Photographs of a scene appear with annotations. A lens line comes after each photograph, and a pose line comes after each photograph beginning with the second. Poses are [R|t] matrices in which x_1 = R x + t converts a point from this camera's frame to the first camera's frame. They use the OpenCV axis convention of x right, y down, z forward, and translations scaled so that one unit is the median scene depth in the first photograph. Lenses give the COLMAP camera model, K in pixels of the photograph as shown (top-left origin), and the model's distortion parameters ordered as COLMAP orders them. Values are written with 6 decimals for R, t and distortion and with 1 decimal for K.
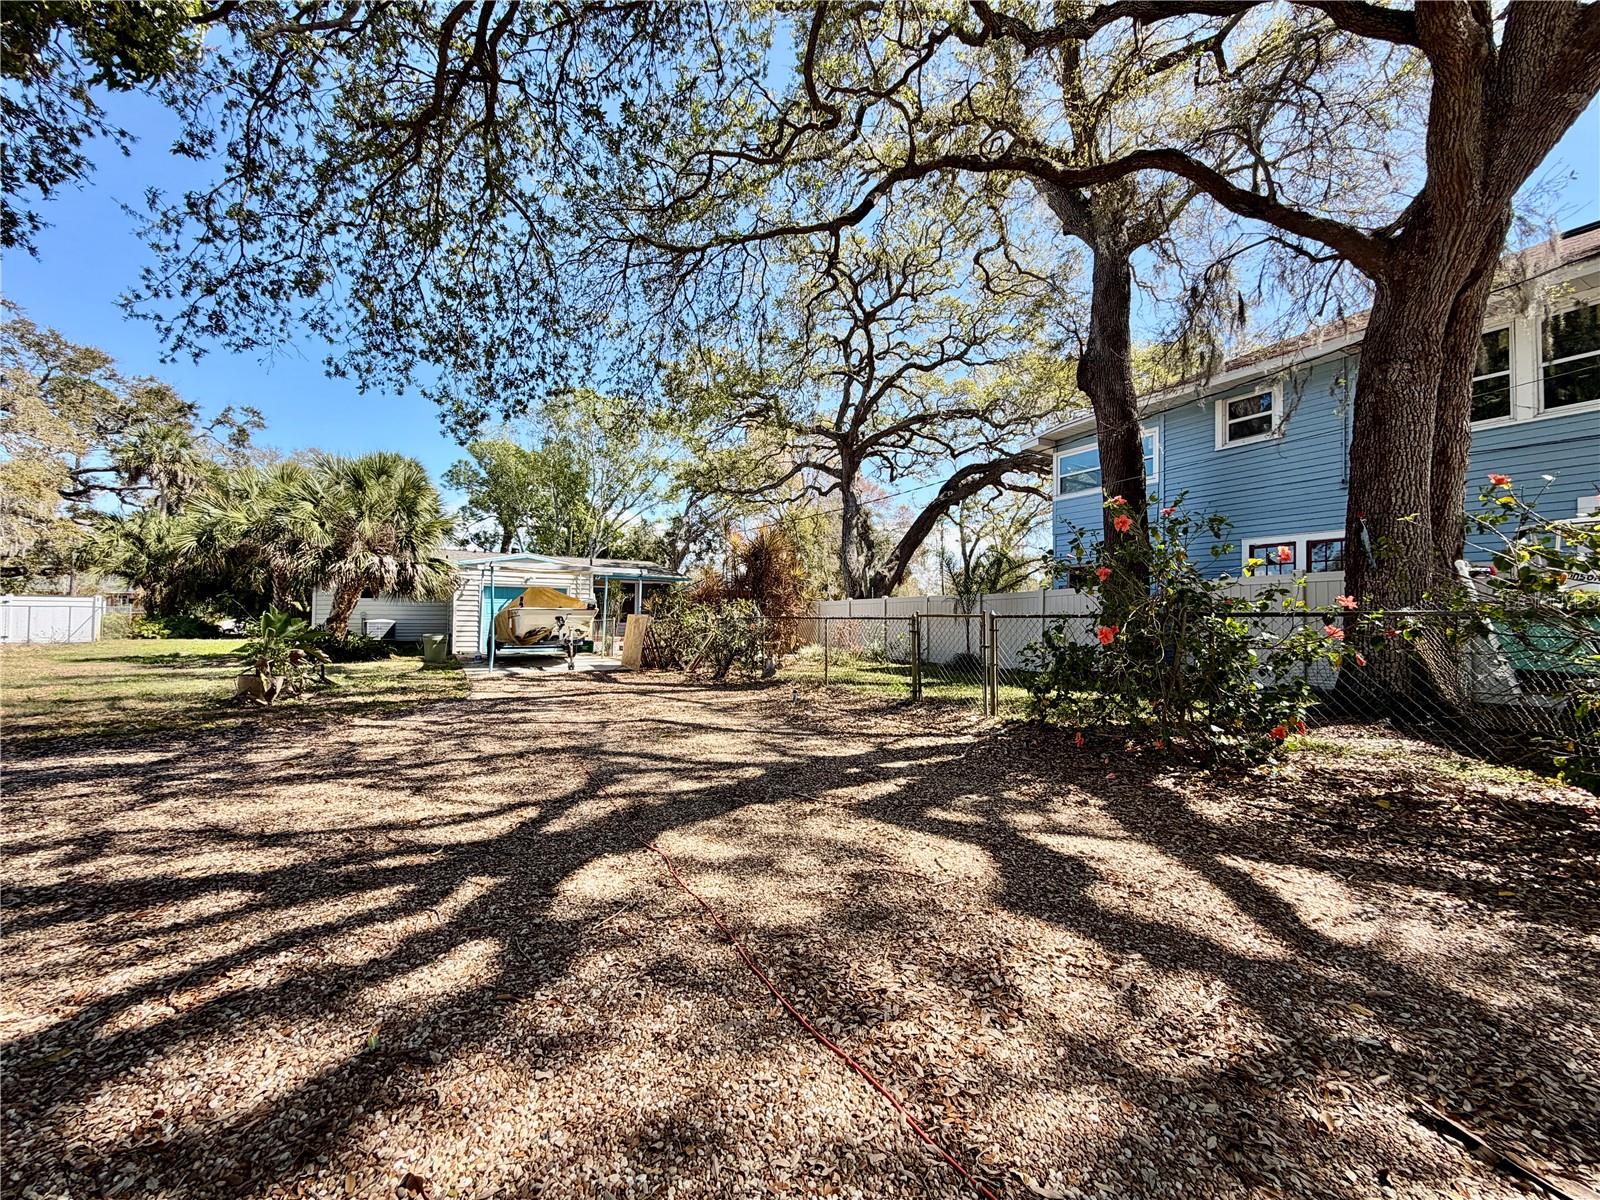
lens RADIAL K [[638.8, 0, 806.7], [0, 638.8, 601.8], [0, 0, 1]] dist [0.001945, 0.000048]
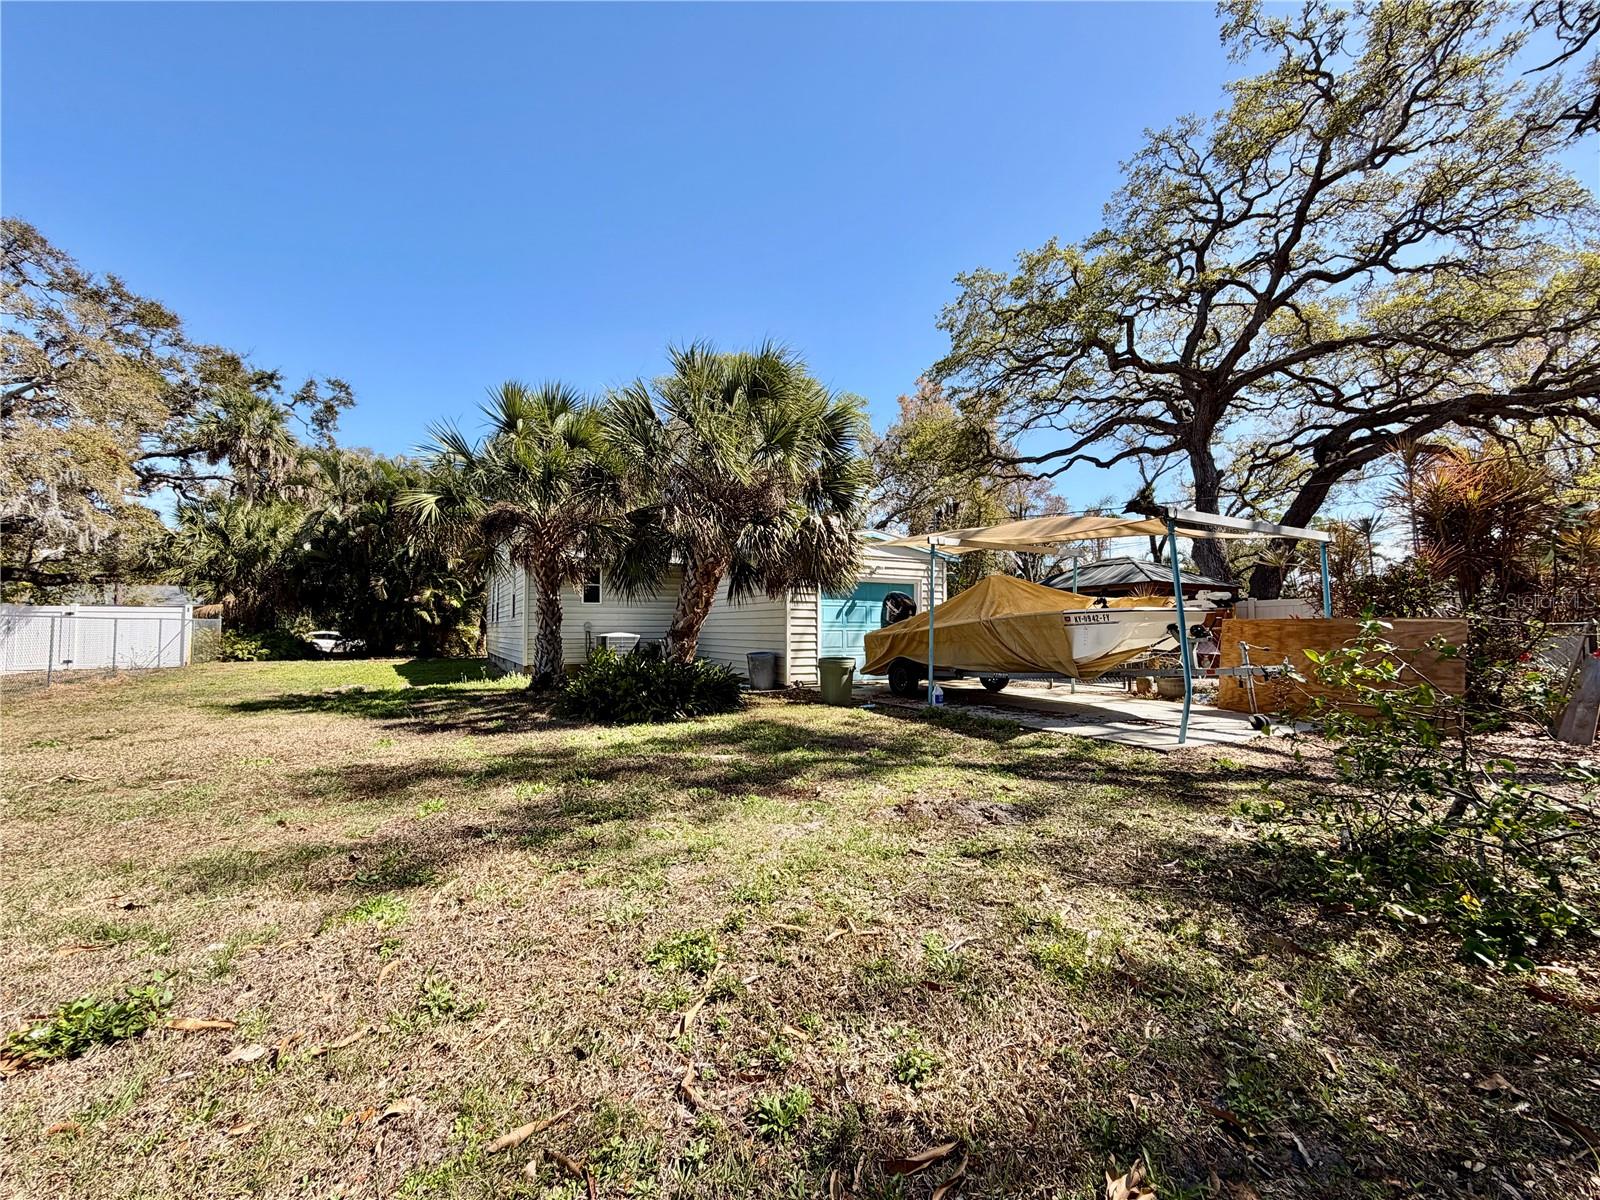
lens RADIAL K [[638.8, 0, 791.5], [0, 638.8, 601.9], [0, 0, 1]] dist [0.001945, 0.000048]
pose [[0.999870, -0.008152, -0.013931, -0.333010], [0.007902, 0.999809, -0.017861, 0.005321], [0.014073, 0.017748, 0.999743, 0.224006]]
